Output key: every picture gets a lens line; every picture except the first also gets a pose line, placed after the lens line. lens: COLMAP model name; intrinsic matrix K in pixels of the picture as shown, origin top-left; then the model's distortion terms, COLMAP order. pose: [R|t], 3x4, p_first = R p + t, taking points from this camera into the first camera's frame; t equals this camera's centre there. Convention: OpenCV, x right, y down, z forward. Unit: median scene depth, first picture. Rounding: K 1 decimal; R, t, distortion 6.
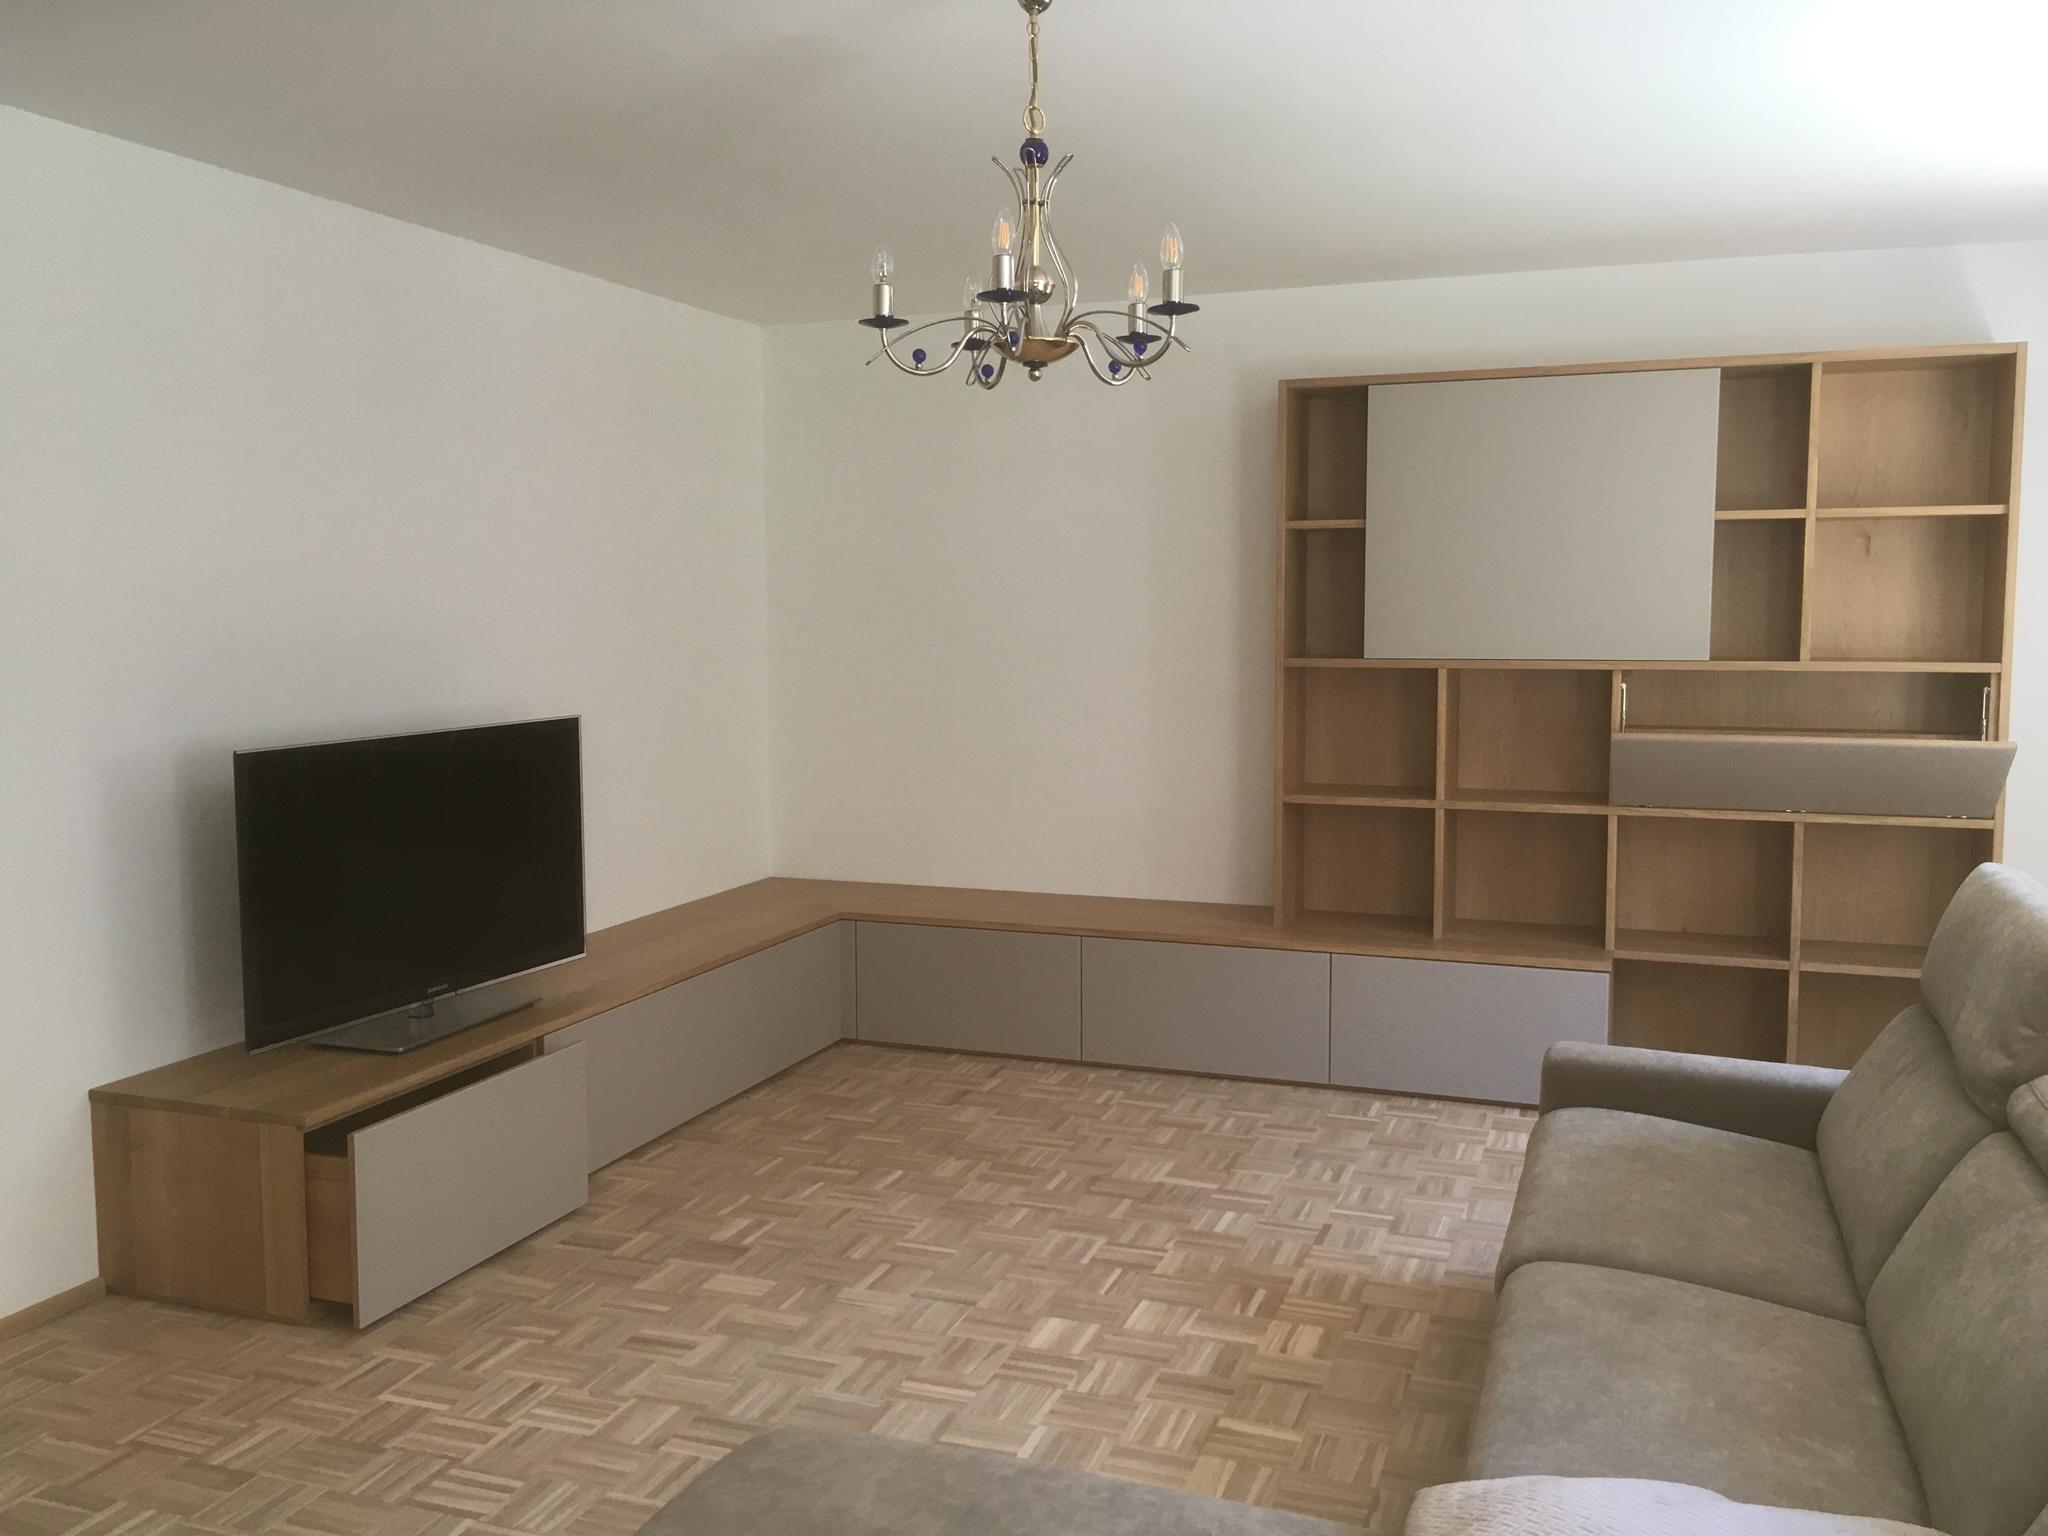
lens RADIAL K [[1718.6, 0, 1024.0], [0, 1718.6, 768.0], [0, 0, 1]] dist [0.077657, -0.112298]
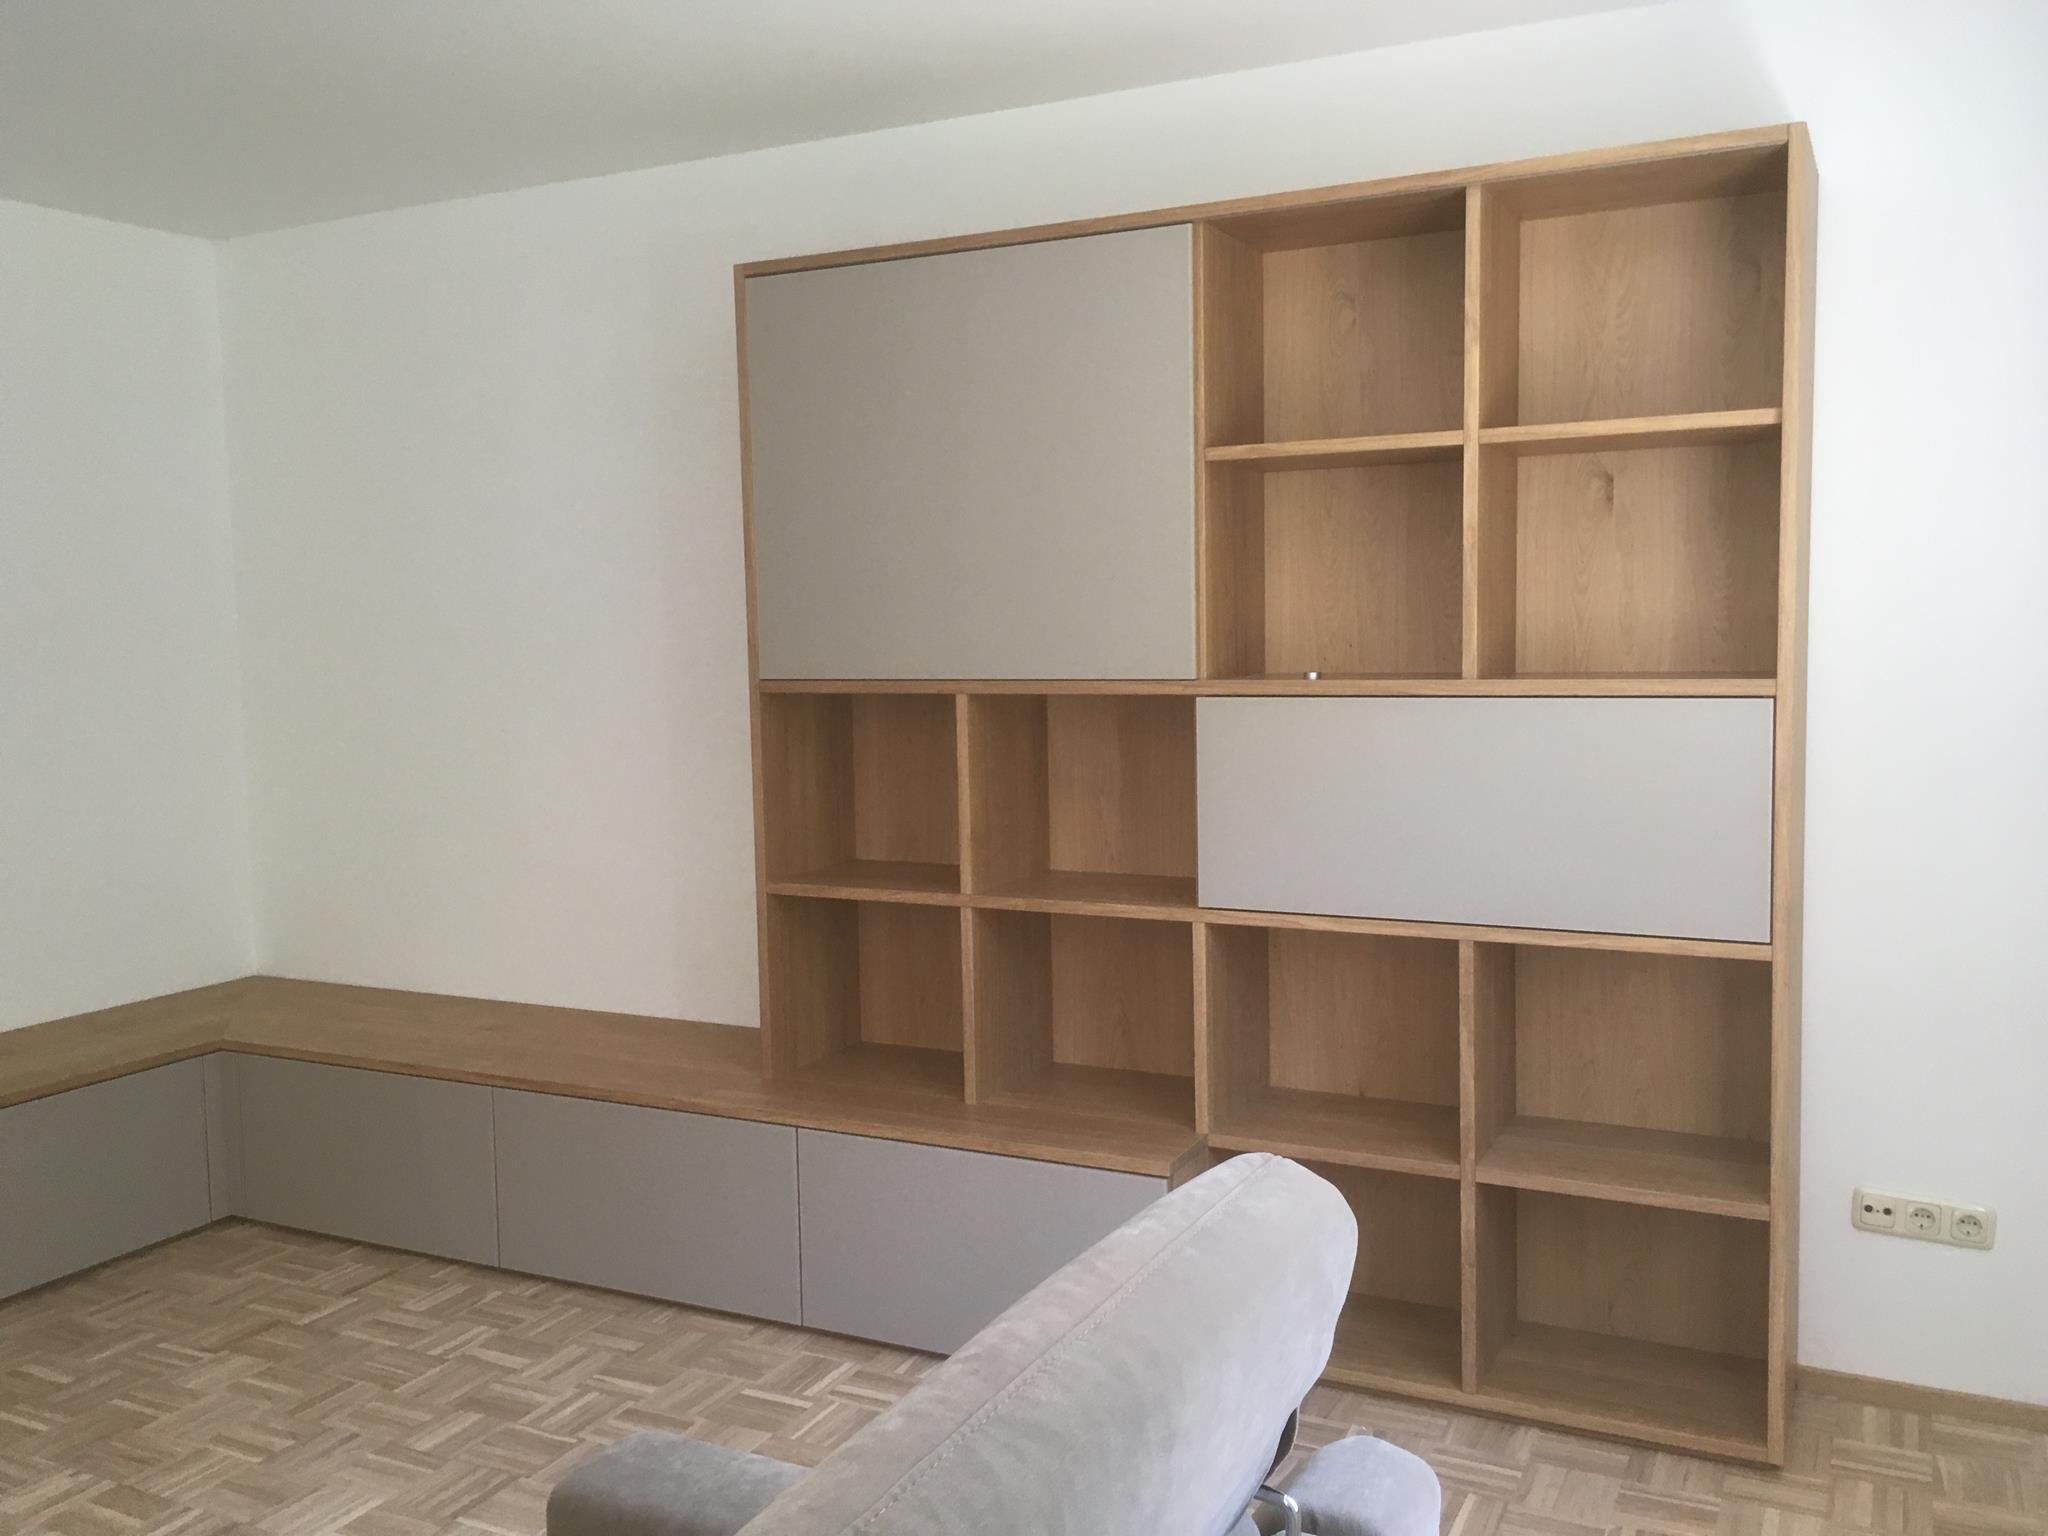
lens RADIAL K [[1718.6, 0, 1024.0], [0, 1718.6, 768.0], [0, 0, 1]] dist [0.077657, -0.112298]
pose [[0.993553, -0.004456, -0.113278, 0.351868], [0.003396, 0.999949, -0.009549, -0.024011], [0.113315, 0.009103, 0.993517, 0.366697]]
